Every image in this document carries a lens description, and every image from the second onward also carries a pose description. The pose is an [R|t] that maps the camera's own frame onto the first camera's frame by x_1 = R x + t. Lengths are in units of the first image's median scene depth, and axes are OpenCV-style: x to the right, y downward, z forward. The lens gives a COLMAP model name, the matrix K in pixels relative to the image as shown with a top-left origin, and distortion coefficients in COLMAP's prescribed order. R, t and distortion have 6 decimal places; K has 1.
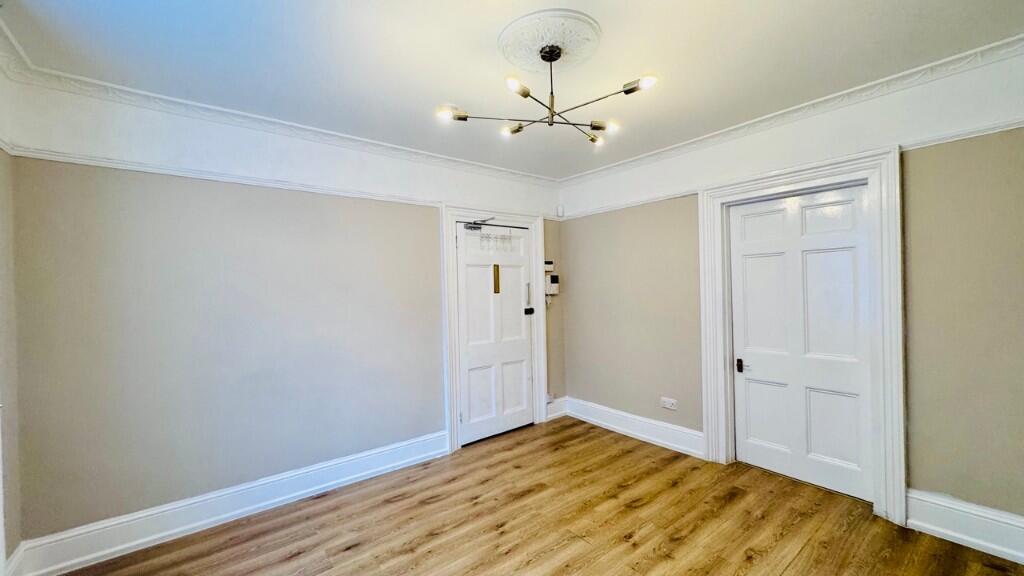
lens RADIAL K [[409.6, 0, 511.1], [0, 409.6, 288.1], [0, 0, 1]] dist [-0.002162, 0.000105]
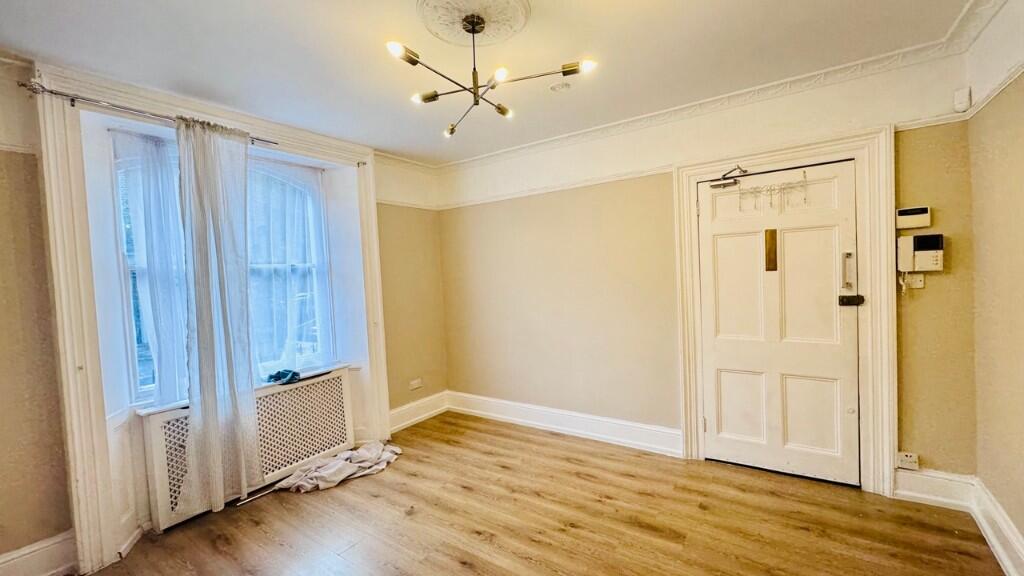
lens RADIAL K [[409.0, 0, 512.0], [0, 409.0, 288.0], [0, 0, 1]] dist [-0.000251, 0.000130]
pose [[0.290874, 0.043760, -0.955760, 0.613349], [0.038210, 0.997625, 0.057306, -0.019124], [0.955998, -0.053188, 0.288511, 0.472123]]
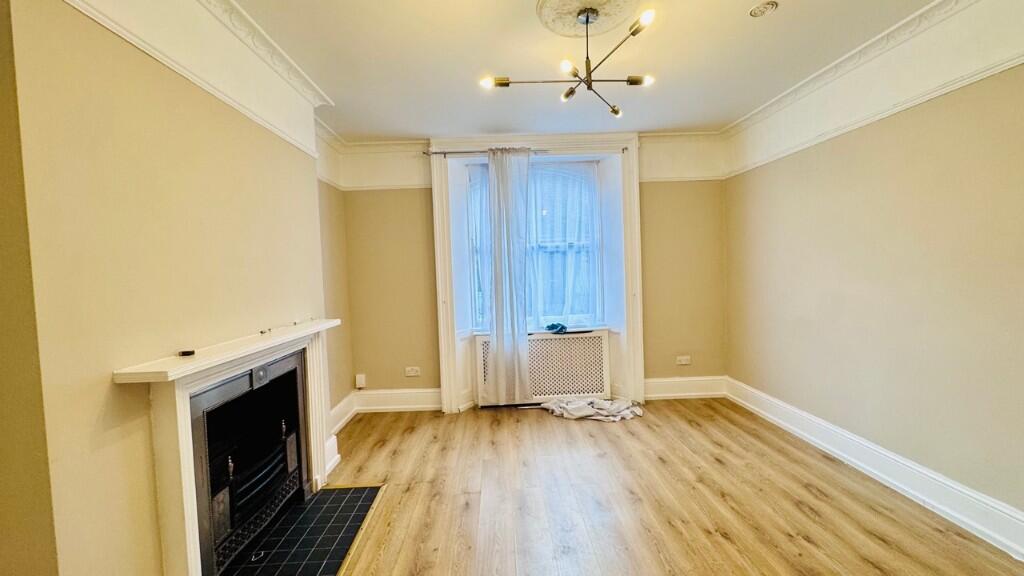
lens RADIAL K [[410.0, 0, 512.0], [0, 410.0, 288.0], [0, 0, 1]] dist [-0.001112, -0.000108]
pose [[-0.592841, 0.078883, -0.801447, 0.637589], [0.047664, 0.996883, 0.062861, 0.012789], [0.803908, -0.000934, -0.594754, 0.868509]]
